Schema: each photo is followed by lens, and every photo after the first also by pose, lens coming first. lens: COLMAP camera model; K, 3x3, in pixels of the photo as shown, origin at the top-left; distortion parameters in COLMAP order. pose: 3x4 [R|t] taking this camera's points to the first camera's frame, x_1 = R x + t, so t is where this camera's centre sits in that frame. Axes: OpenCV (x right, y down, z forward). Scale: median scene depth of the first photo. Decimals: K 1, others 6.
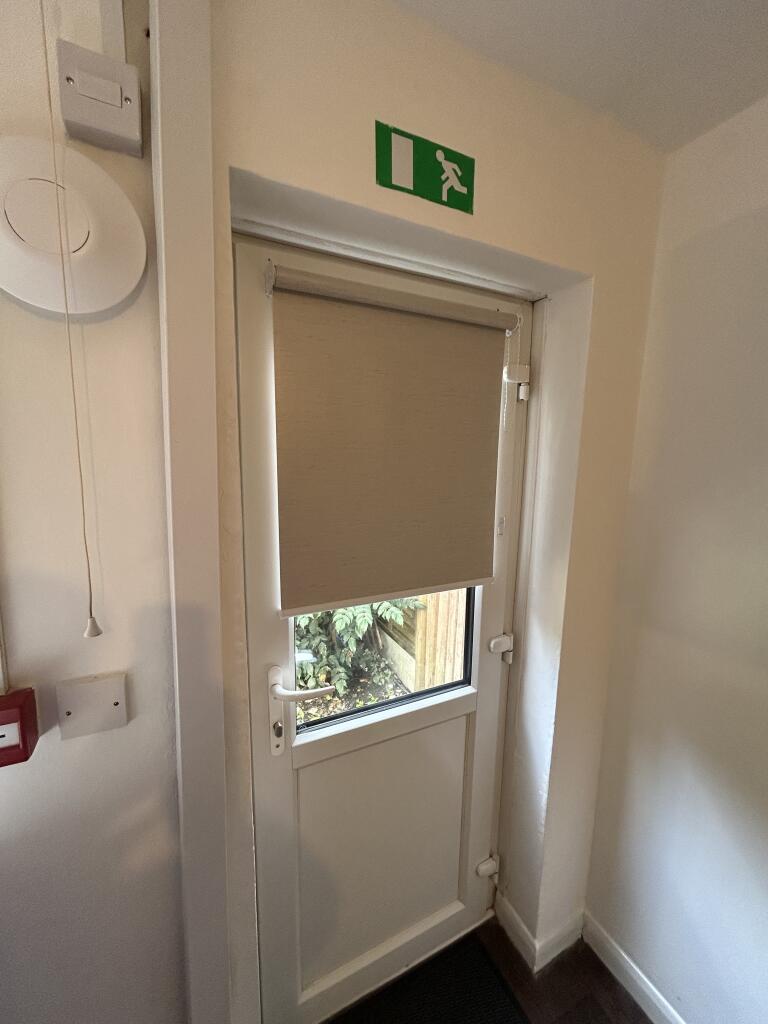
lens RADIAL K [[412.9, 0, 387.2], [0, 412.9, 510.8], [0, 0, 1]] dist [-0.000195, 0.000203]
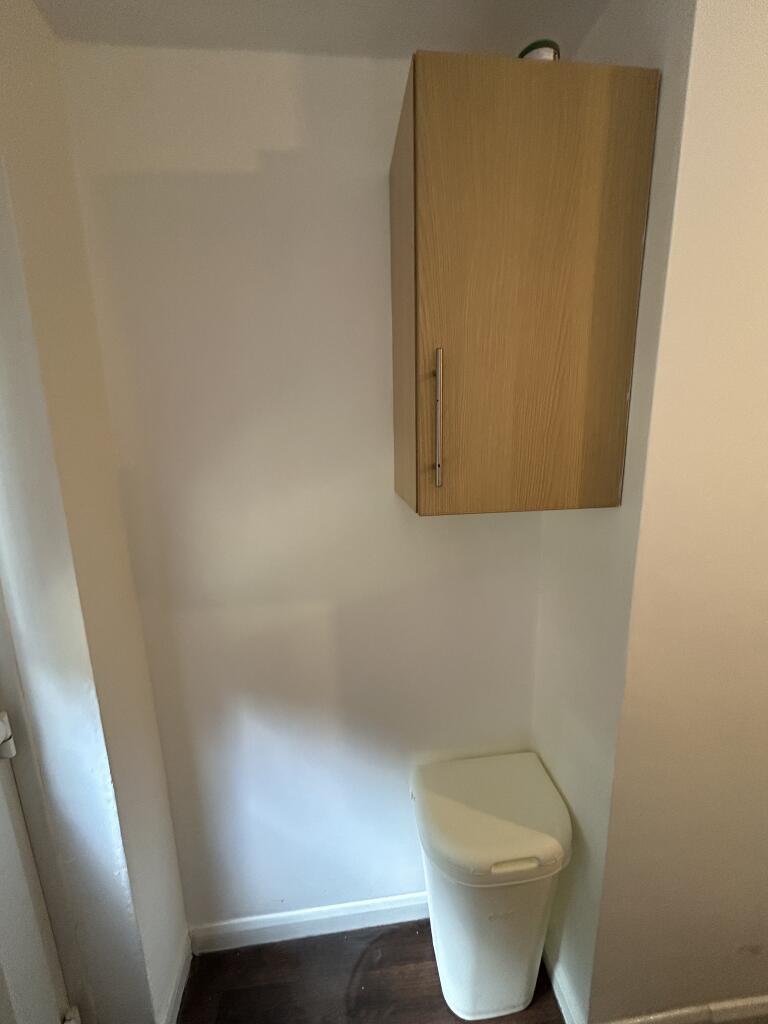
lens RADIAL K [[412.9, 0, 387.3], [0, 412.9, 509.4], [0, 0, 1]] dist [-0.000195, 0.000203]
pose [[0.315556, -0.211865, 0.924953, -0.034037], [0.150499, 0.973592, 0.171662, -0.028700], [-0.936896, 0.085035, 0.339109, 0.214882]]
